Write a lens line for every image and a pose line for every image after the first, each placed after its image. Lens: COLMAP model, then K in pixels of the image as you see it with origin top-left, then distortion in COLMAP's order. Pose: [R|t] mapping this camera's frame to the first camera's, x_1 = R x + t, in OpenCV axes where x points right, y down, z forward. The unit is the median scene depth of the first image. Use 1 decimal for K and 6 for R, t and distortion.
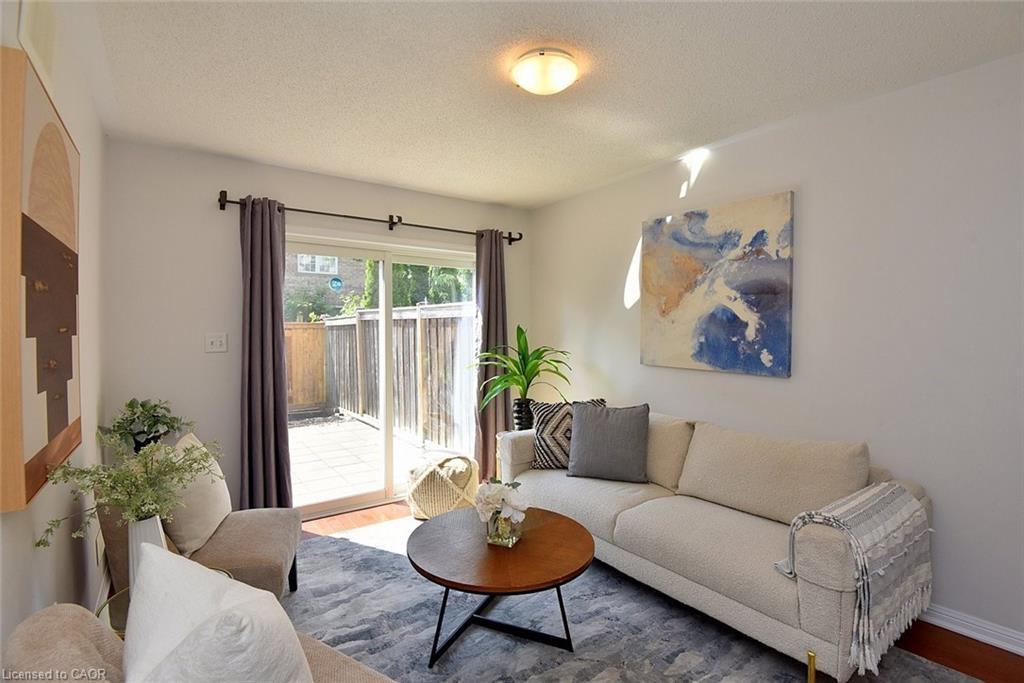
lens RADIAL K [[493.2, 0, 516.2], [0, 493.2, 337.9], [0, 0, 1]] dist [-0.001481, -0.036334]
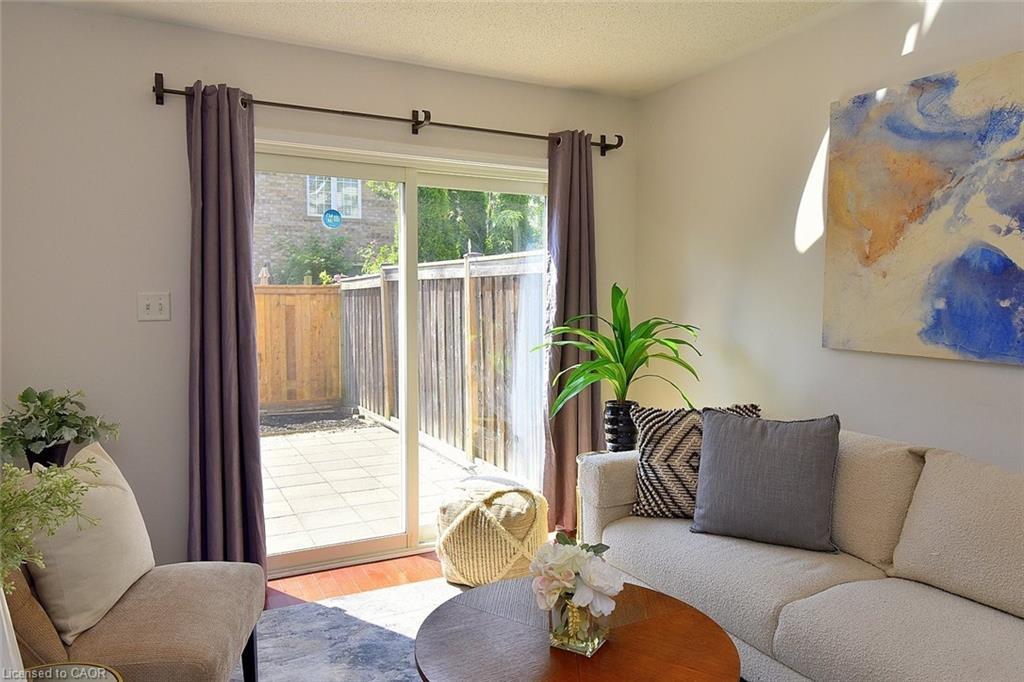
lens RADIAL K [[707.8, 0, 510.5], [0, 707.8, 333.1], [0, 0, 1]] dist [0.028682, -0.045517]
pose [[0.988631, 0.010410, -0.150001, 0.012150], [-0.005842, 0.999507, 0.030860, 0.013356], [0.150249, -0.029633, 0.988204, 0.116366]]
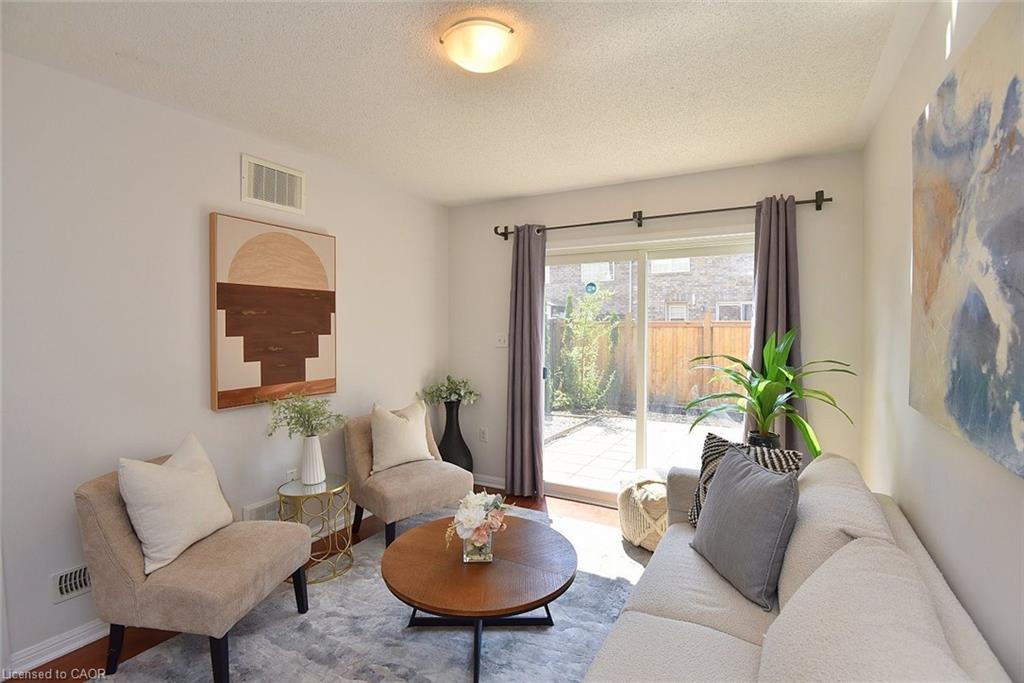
lens RADIAL K [[483.1, 0, 503.9], [0, 483.1, 337.6], [0, 0, 1]] dist [-0.001004, -0.020445]
pose [[0.414460, 0.024001, -0.909751, 0.584283], [-0.018422, 0.999669, 0.017980, -0.021256], [0.909881, 0.009307, 0.414765, 0.451809]]
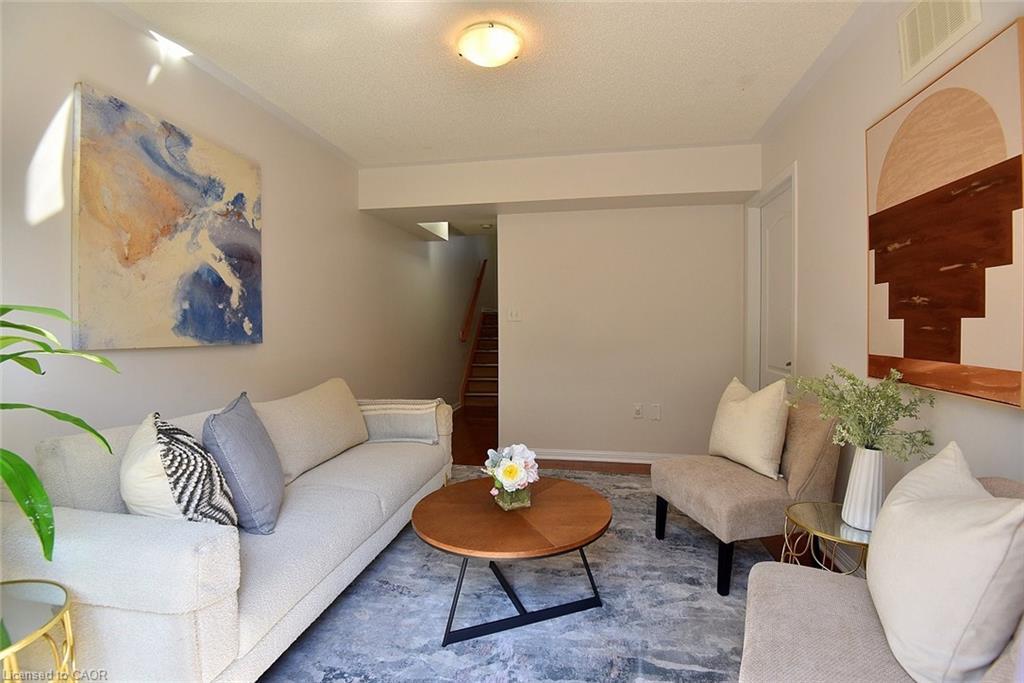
lens RADIAL K [[464.9, 0, 523.7], [0, 464.9, 337.7], [0, 0, 1]] dist [-0.040752, -0.000089]
pose [[-0.704941, -0.010704, 0.709185, -0.459704], [0.023579, 0.998980, 0.038516, 0.036319], [-0.708874, 0.043873, -0.703970, 1.103434]]
